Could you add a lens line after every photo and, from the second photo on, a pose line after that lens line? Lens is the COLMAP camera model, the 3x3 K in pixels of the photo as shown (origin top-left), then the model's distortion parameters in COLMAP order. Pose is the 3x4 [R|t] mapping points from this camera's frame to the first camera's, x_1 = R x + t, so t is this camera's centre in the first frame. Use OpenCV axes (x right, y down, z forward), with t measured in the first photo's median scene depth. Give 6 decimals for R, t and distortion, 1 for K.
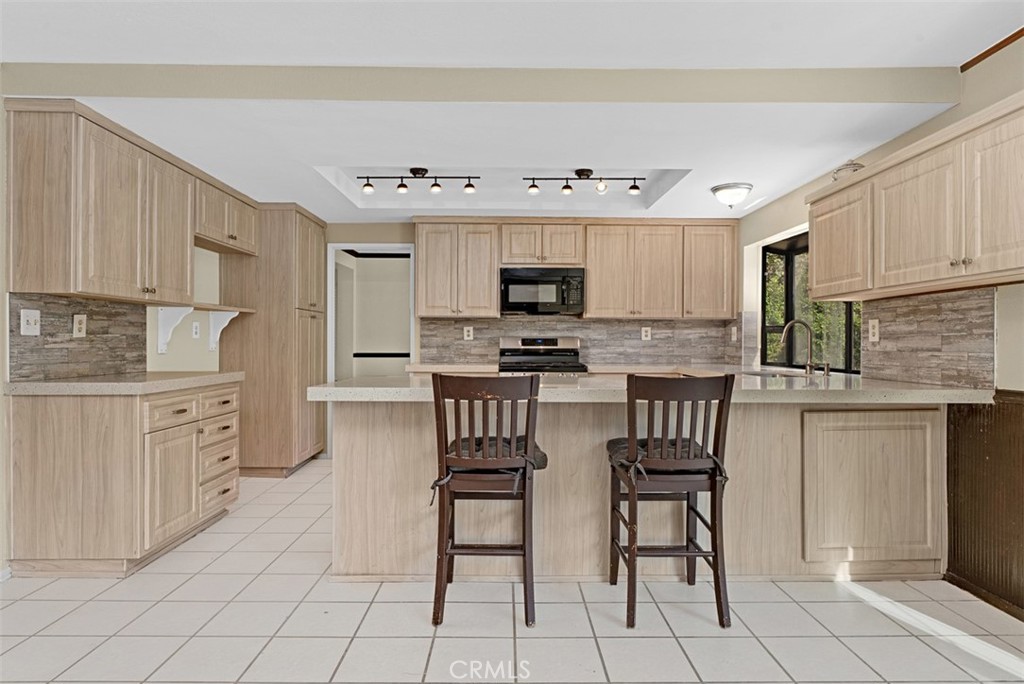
lens RADIAL K [[507.2, 0, 510.9], [0, 507.2, 341.0], [0, 0, 1]] dist [0.000263, 0.000040]
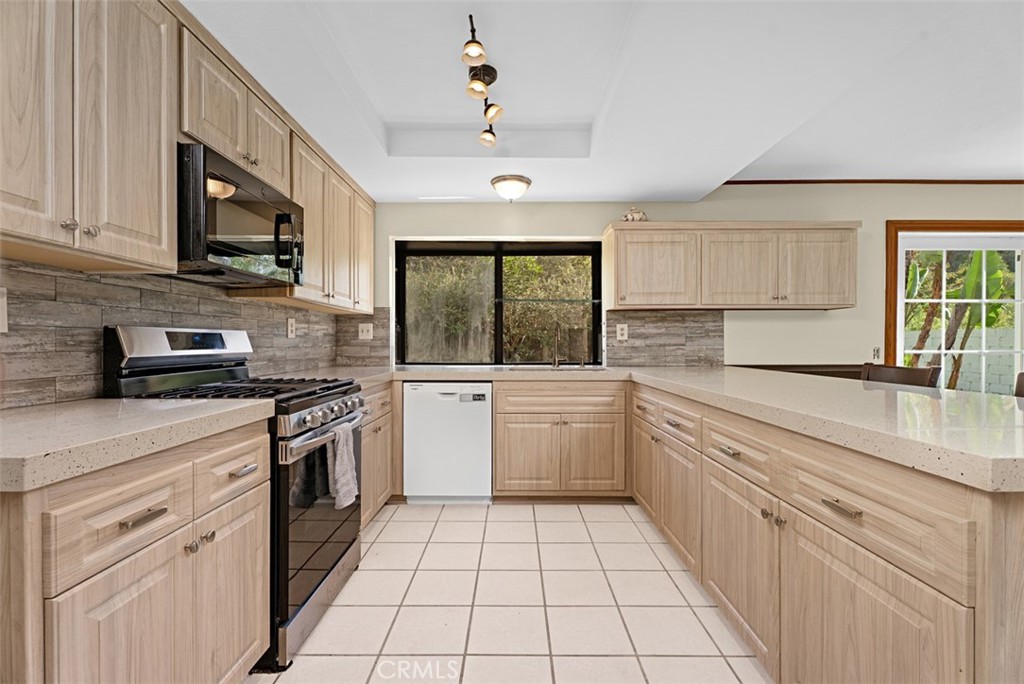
lens RADIAL K [[507.2, 0, 511.2], [0, 507.2, 342.1], [0, 0, 1]] dist [0.000263, 0.000040]
pose [[0.016371, -0.004446, 0.999856, -0.745207], [-0.001727, 0.999988, 0.004475, 0.001890], [-0.999864, -0.001800, 0.016363, 1.389498]]
